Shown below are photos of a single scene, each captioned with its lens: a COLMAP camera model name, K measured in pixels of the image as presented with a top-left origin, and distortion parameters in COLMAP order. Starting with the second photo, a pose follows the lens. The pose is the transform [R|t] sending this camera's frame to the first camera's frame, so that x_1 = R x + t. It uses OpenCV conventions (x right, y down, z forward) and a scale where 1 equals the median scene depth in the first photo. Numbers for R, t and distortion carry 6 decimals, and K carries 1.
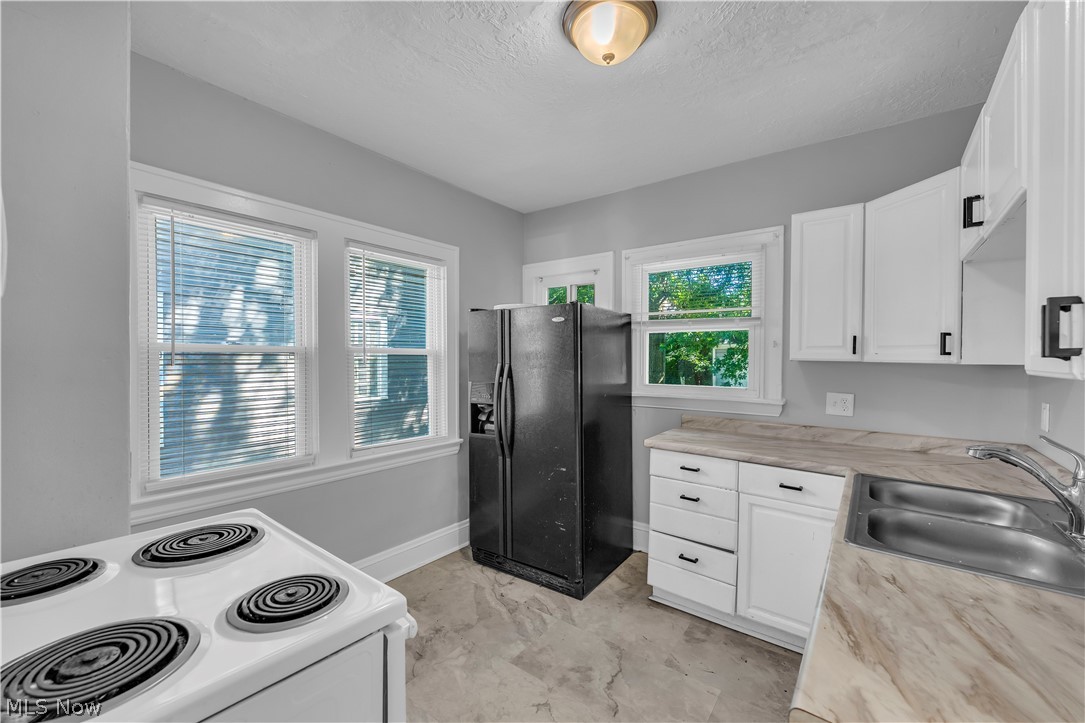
lens RADIAL K [[449.6, 0, 547.9], [0, 449.6, 359.6], [0, 0, 1]] dist [0.010501, 0.000148]
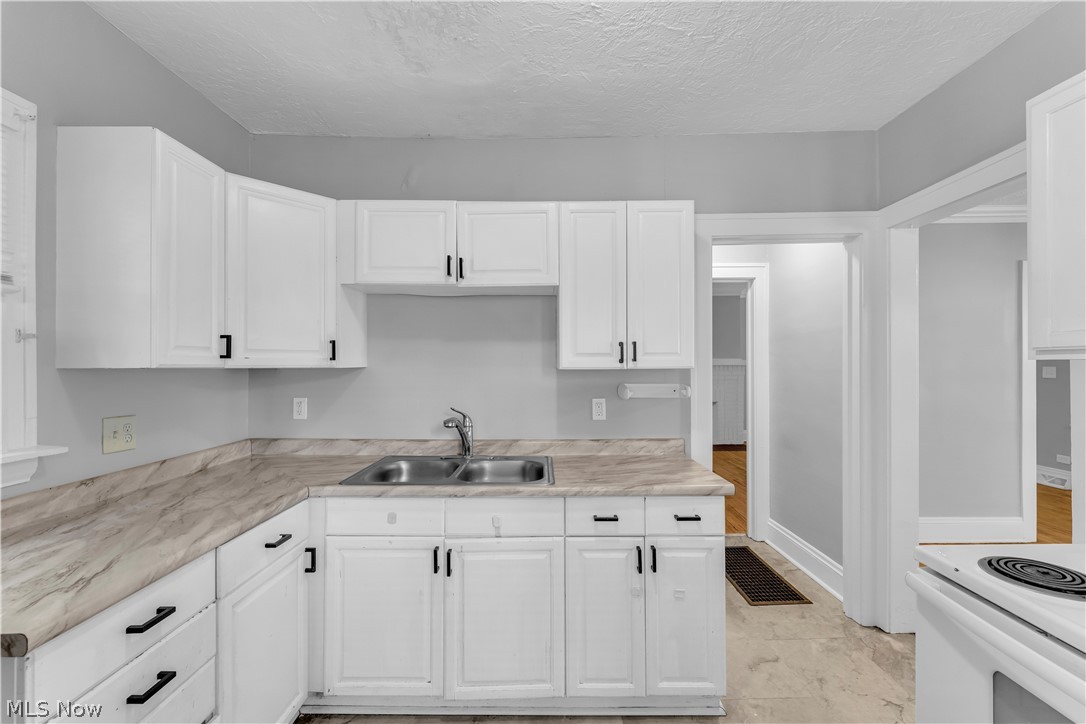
lens RADIAL K [[450.0, 0, 538.3], [0, 450.0, 363.0], [0, 0, 1]] dist [0.010501, 0.000148]
pose [[-0.600198, -0.003759, 0.799842, -0.269389], [0.001928, 0.999979, 0.006147, -0.007366], [-0.799849, 0.005232, -0.600179, 1.008643]]
